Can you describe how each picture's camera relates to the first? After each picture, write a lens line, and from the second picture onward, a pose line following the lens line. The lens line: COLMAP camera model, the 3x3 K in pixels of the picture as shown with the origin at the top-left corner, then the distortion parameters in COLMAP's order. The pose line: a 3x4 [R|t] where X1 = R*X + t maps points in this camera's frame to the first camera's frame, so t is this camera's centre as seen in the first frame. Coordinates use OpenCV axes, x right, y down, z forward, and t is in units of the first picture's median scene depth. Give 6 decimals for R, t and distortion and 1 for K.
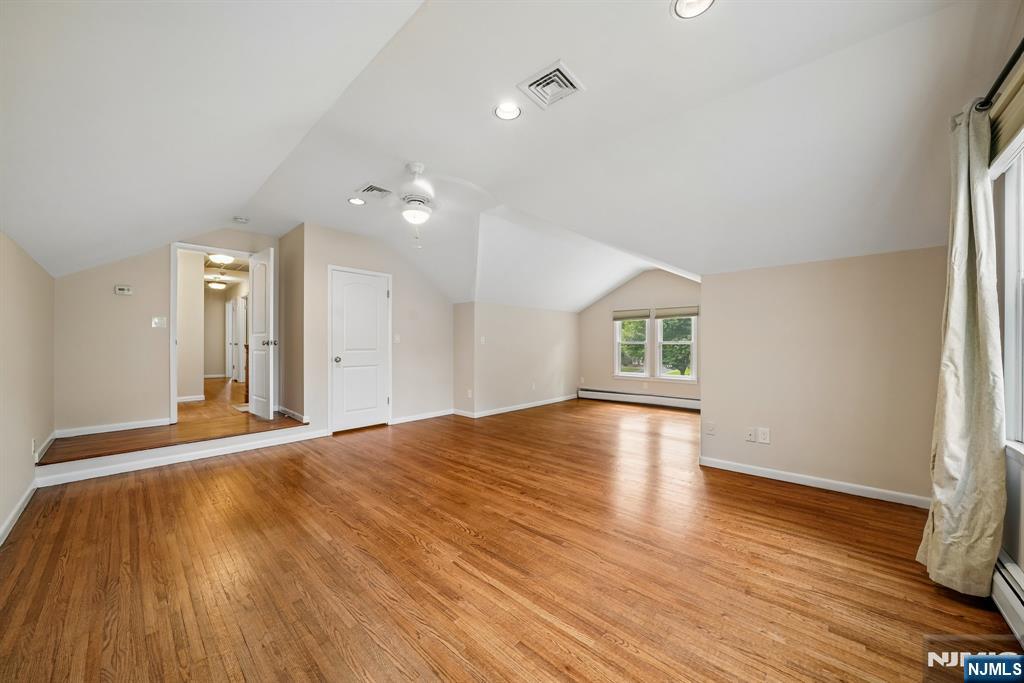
lens RADIAL K [[355.7, 0, 511.5], [0, 355.7, 342.4], [0, 0, 1]] dist [-0.011403, 0.000005]
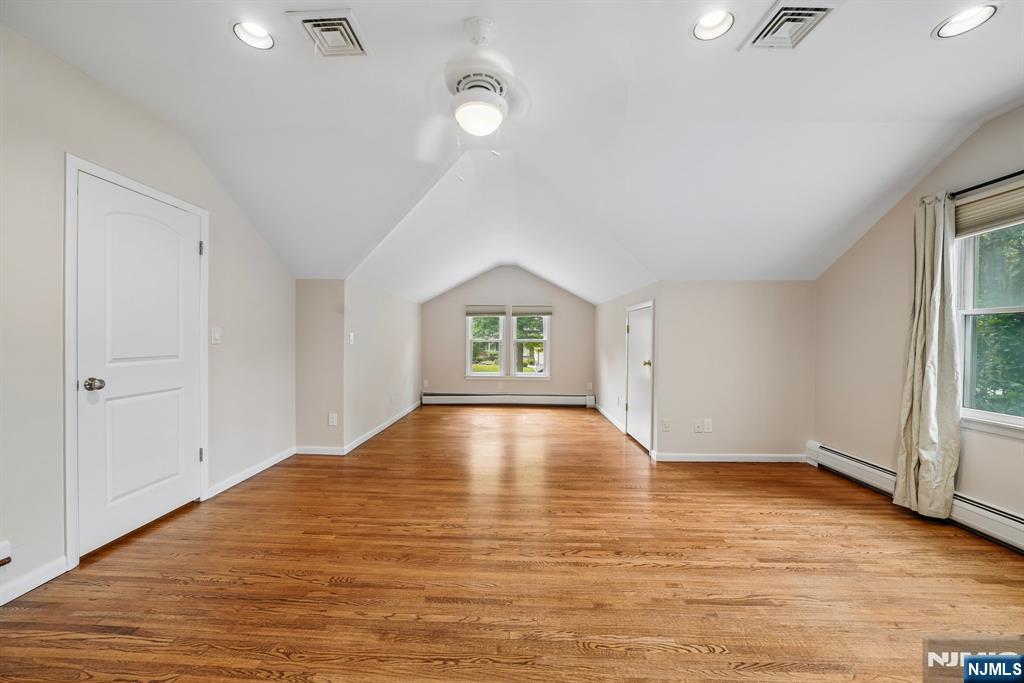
lens RADIAL K [[368.6, 0, 505.7], [0, 368.6, 340.9], [0, 0, 1]] dist [-0.012615, 0.000307]
pose [[0.766207, 0.001883, 0.642592, -0.557944], [-0.011569, 0.999874, 0.010865, -0.019775], [-0.642490, -0.015758, 0.766132, 0.499941]]
